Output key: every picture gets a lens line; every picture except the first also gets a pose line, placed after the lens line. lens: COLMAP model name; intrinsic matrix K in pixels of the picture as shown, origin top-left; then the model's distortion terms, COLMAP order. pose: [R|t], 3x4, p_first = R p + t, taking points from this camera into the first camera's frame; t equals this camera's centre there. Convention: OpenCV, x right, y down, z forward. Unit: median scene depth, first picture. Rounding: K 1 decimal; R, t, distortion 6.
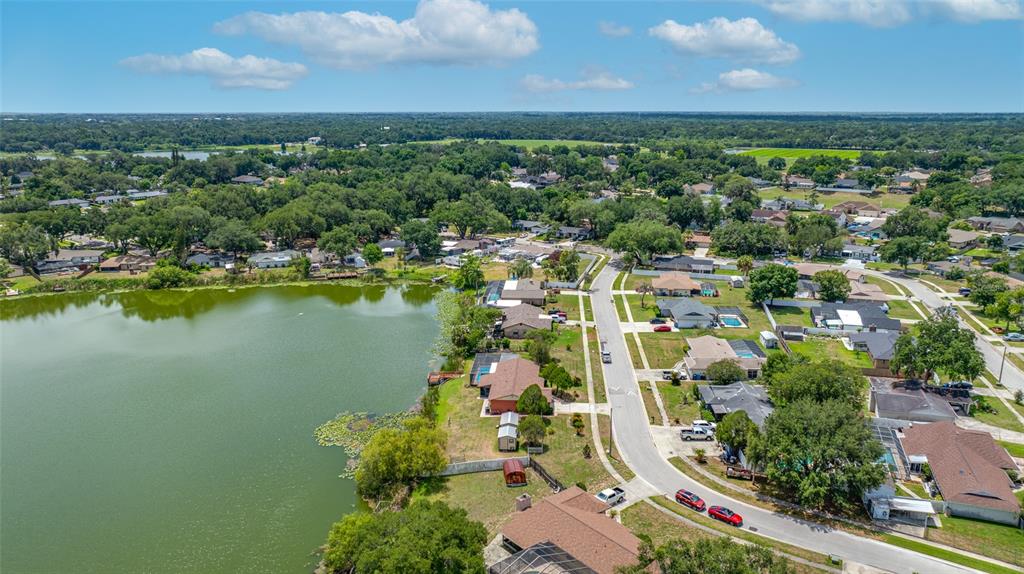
lens RADIAL K [[726.7, 0, 514.0], [0, 726.7, 281.1], [0, 0, 1]] dist [-0.034730, 0.037169]
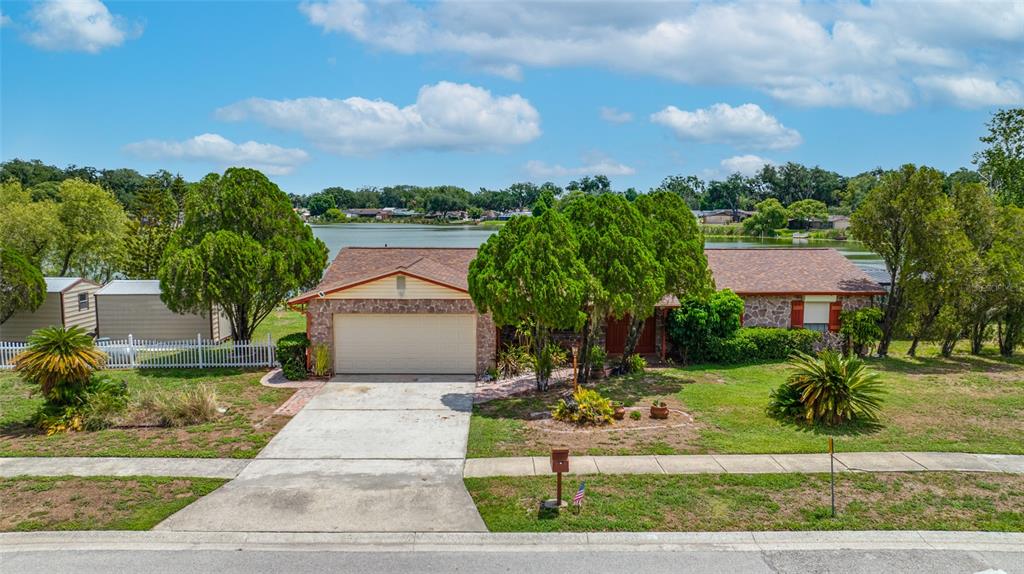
lens RADIAL K [[726.7, 0, 514.0], [0, 726.7, 281.1], [0, 0, 1]] dist [-0.034730, 0.037169]
pose [[0.075974, 0.097658, -0.992316, 0.230059], [-0.233597, 0.969240, 0.077503, 0.139062], [0.969361, 0.225914, 0.096449, 1.055927]]
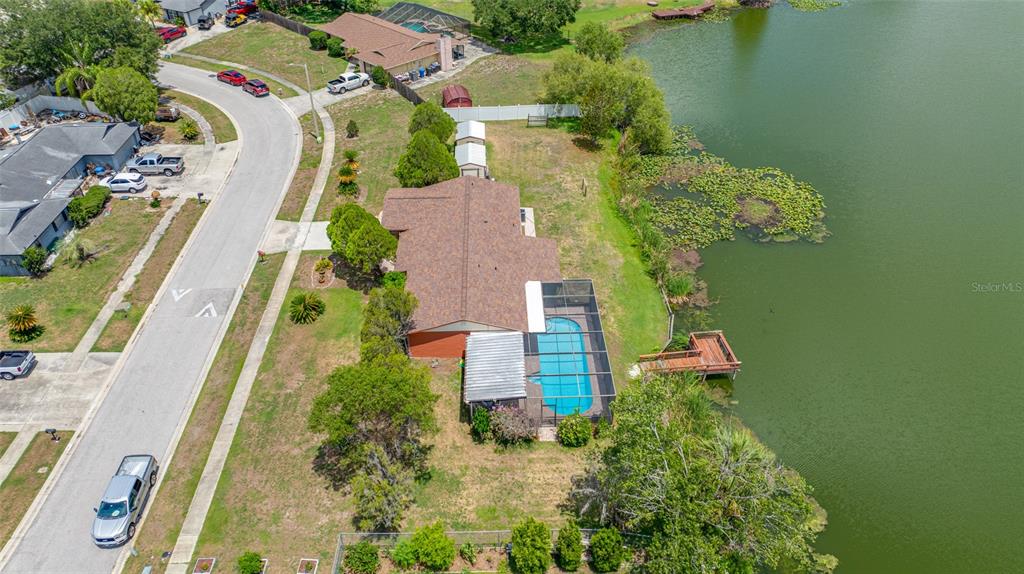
lens RADIAL K [[726.7, 0, 514.0], [0, 726.7, 281.1], [0, 0, 1]] dist [-0.034730, 0.037169]
pose [[-0.995429, 0.059599, -0.074622, 0.007608], [-0.018396, 0.647077, 0.762203, -0.175420], [0.093712, 0.760092, -0.643023, 1.403657]]
